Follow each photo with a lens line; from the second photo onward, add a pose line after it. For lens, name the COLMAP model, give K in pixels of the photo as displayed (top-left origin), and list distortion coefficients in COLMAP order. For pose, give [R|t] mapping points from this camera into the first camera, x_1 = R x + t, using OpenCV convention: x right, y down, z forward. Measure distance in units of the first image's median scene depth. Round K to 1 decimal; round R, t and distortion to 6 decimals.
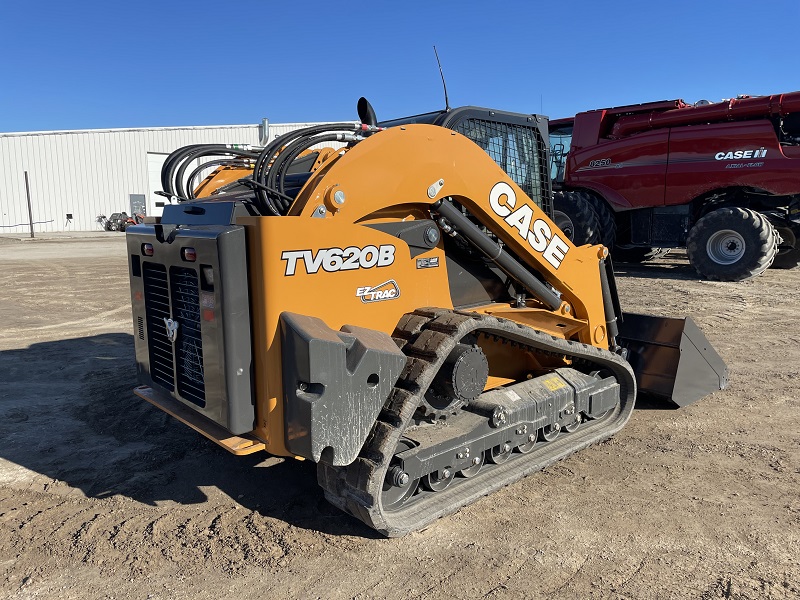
lens RADIAL K [[602.7, 0, 401.3], [0, 602.7, 290.6], [0, 0, 1]] dist [0.092817, -0.118010]
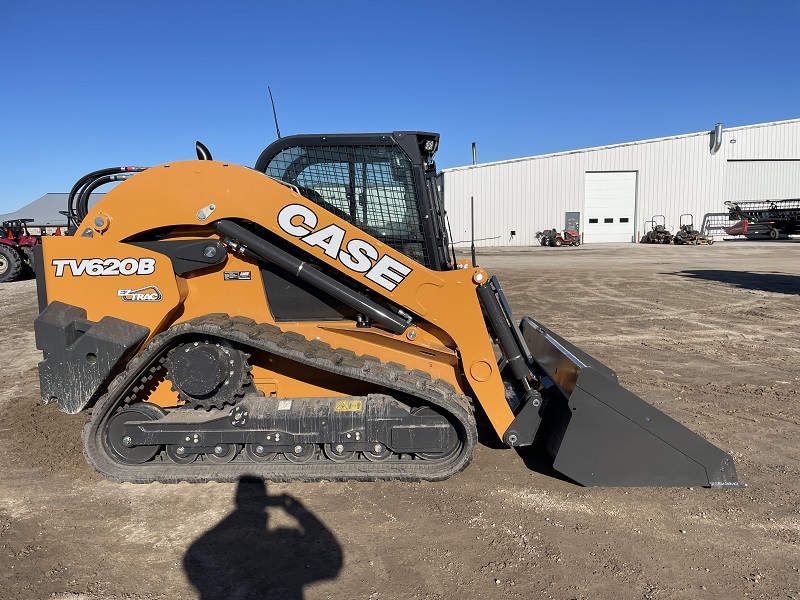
lens RADIAL K [[602.7, 0, 401.3], [0, 602.7, 290.6], [0, 0, 1]] dist [0.092817, -0.118010]
pose [[0.722007, 0.065059, -0.688820, 1.023582], [-0.082025, 0.996597, 0.008153, -0.050348], [0.687007, 0.050614, 0.724886, 0.354801]]
